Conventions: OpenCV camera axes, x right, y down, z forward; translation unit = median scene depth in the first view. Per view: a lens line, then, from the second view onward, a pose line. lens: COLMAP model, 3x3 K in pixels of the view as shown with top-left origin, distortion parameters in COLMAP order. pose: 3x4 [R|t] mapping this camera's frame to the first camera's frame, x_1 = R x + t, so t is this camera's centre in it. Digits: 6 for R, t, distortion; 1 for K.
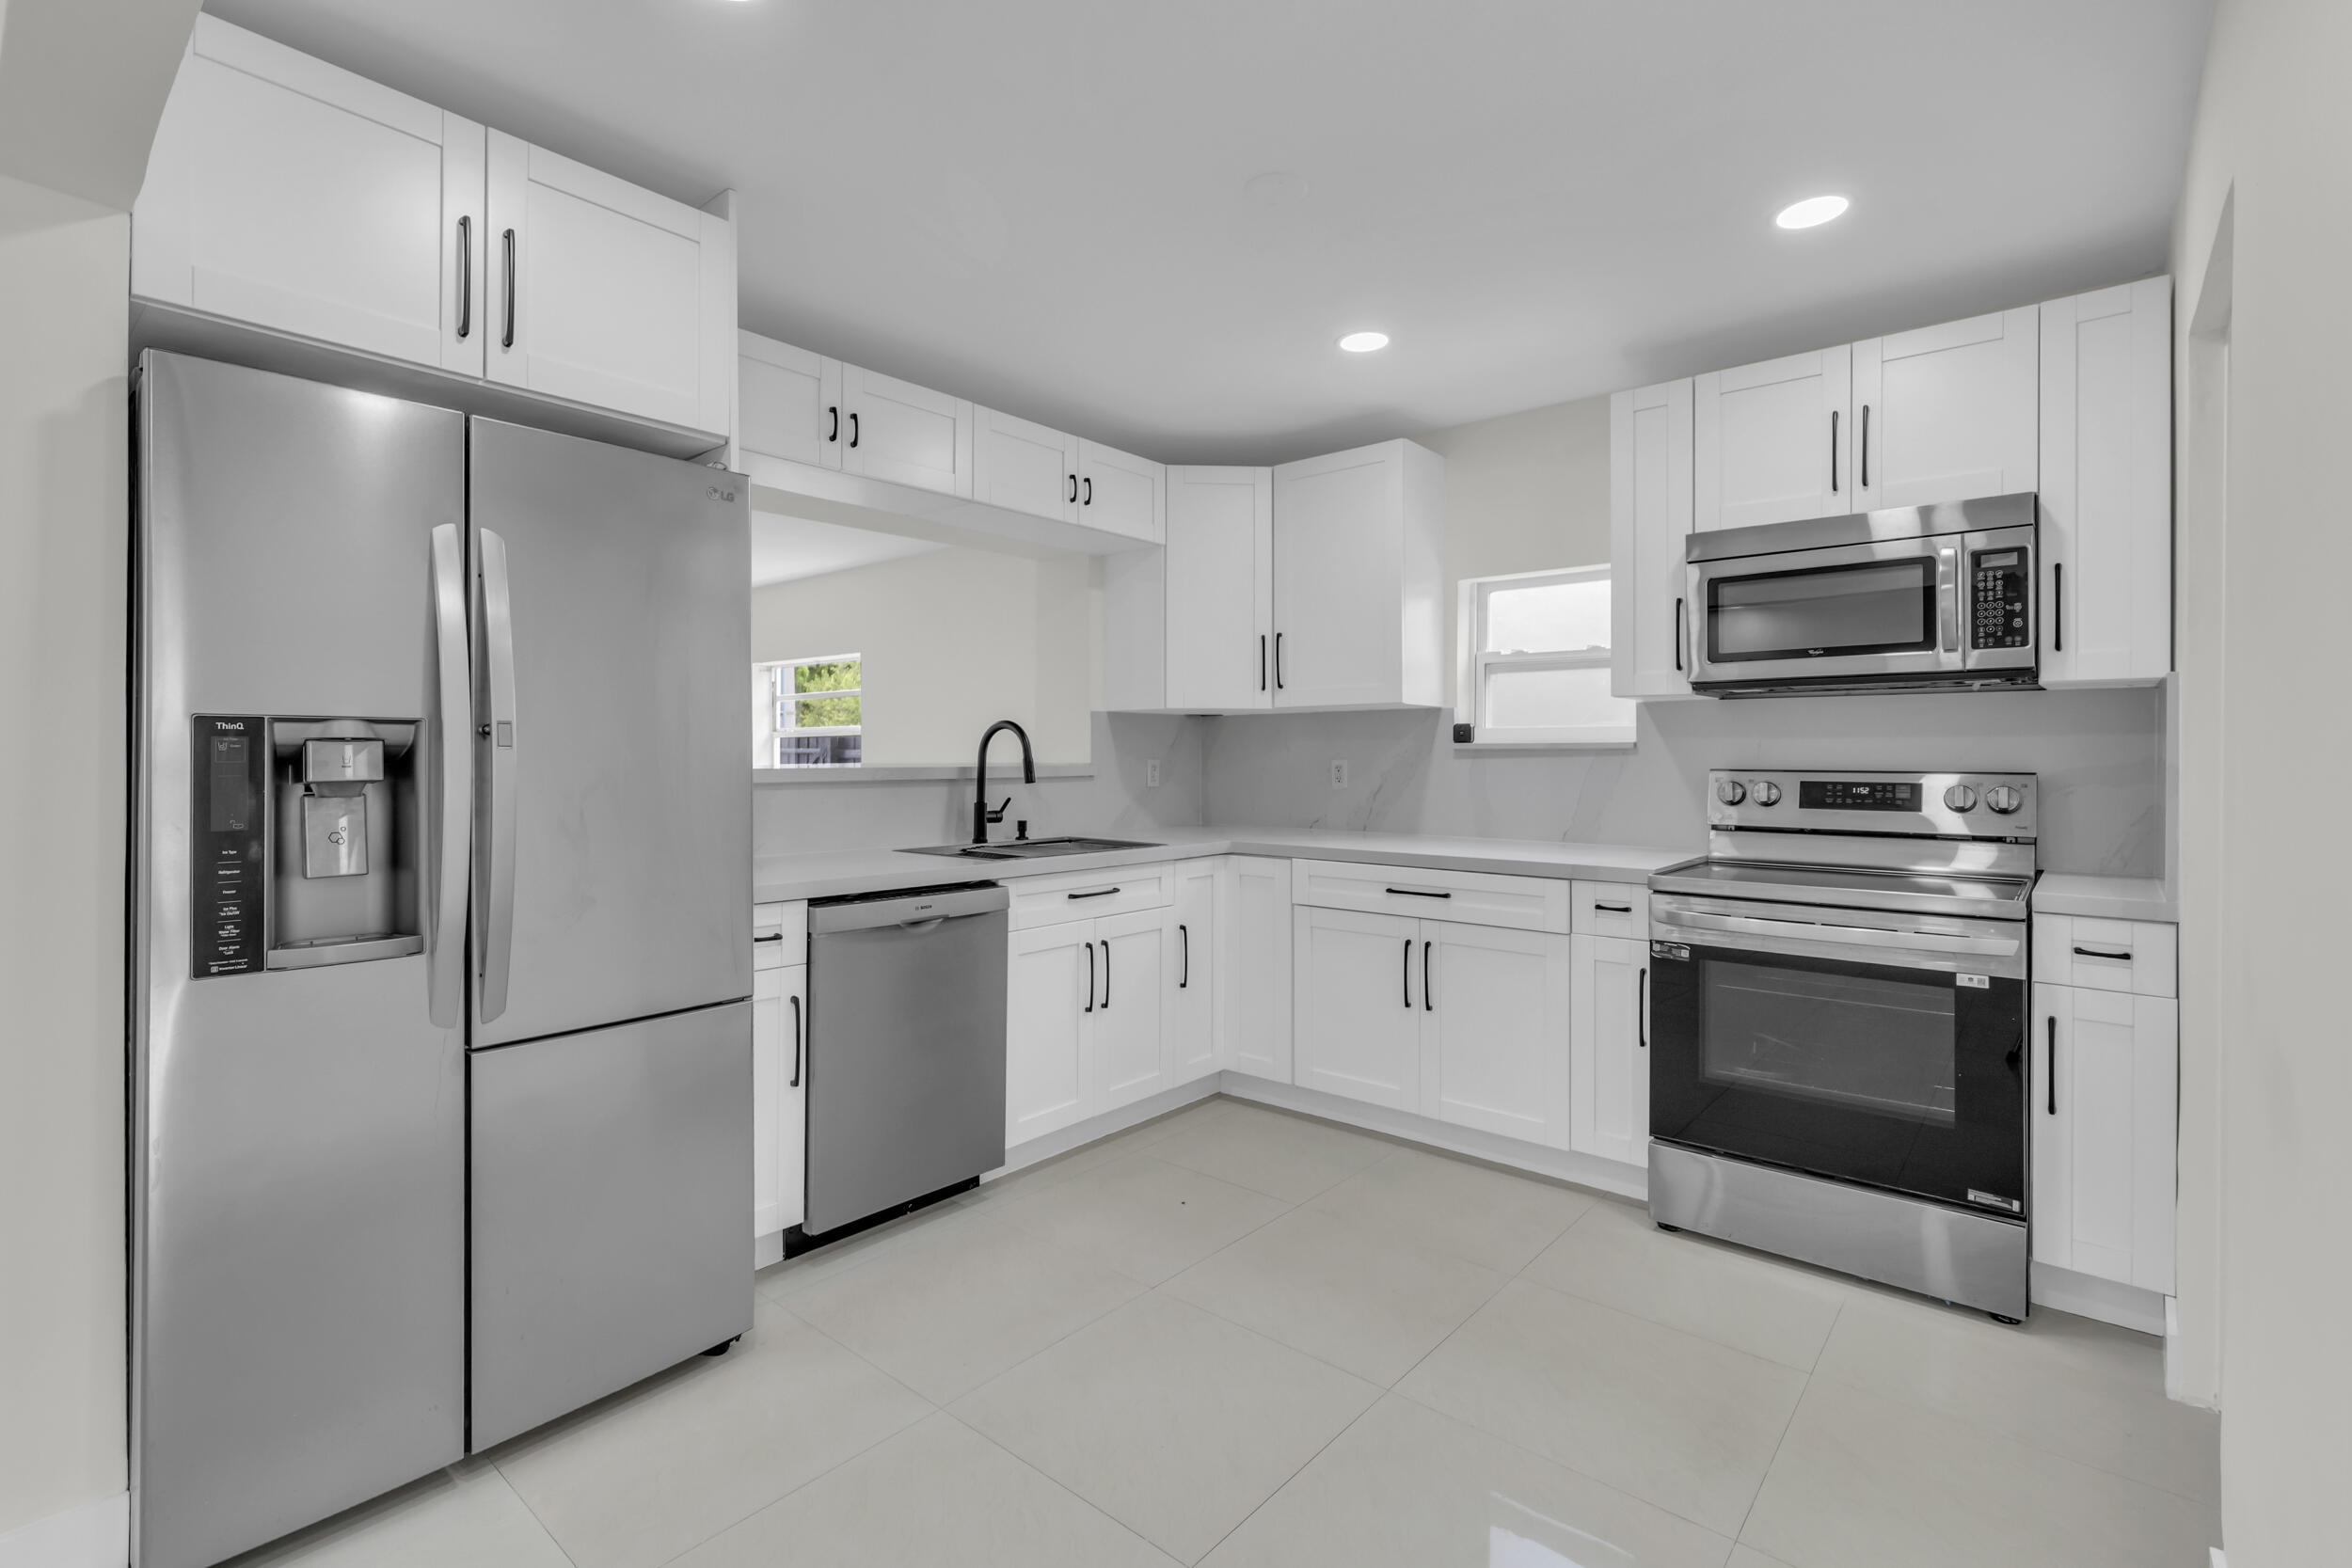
lens RADIAL K [[1069.8, 0, 1164.0], [0, 1069.8, 766.4], [0, 0, 1]] dist [0.004984, 0.001258]
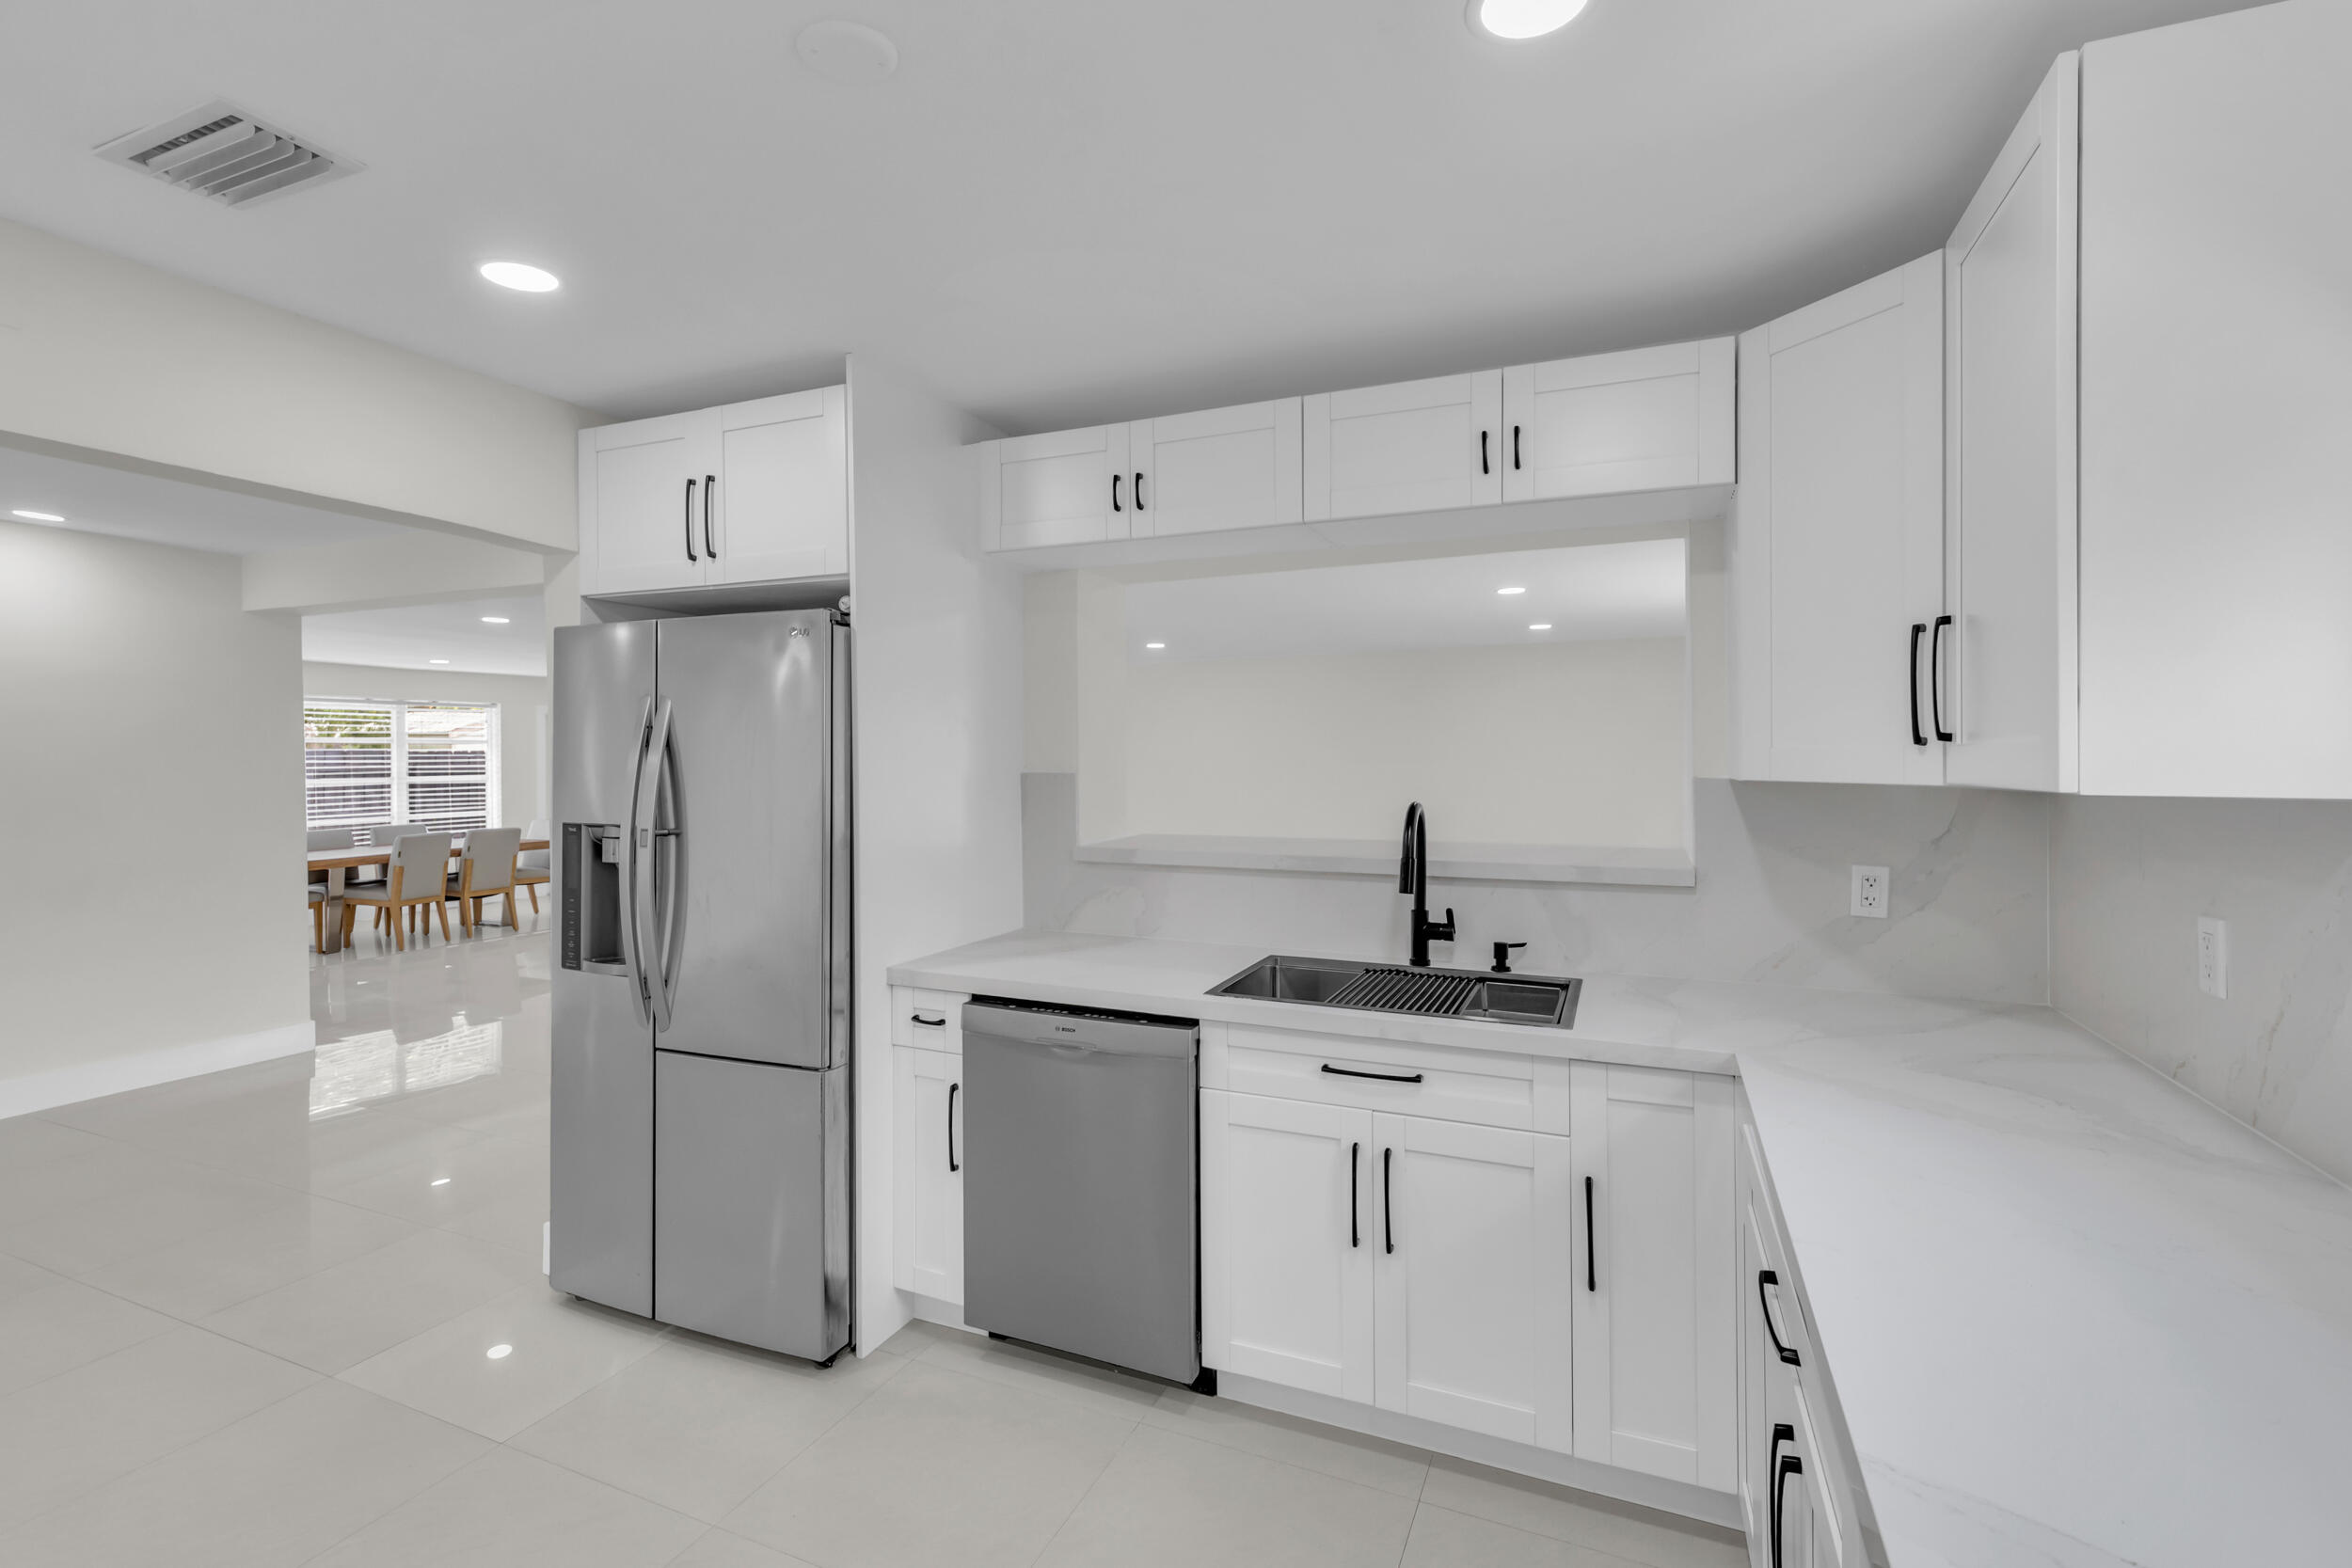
lens RADIAL K [[1069.8, 0, 1167.2], [0, 1069.8, 769.1], [0, 0, 1]] dist [0.004984, 0.001258]
pose [[0.290638, 0.013805, -0.956733, 0.523719], [-0.005470, 0.999904, 0.012766, -0.078175], [0.956817, 0.001523, 0.290686, 0.668785]]
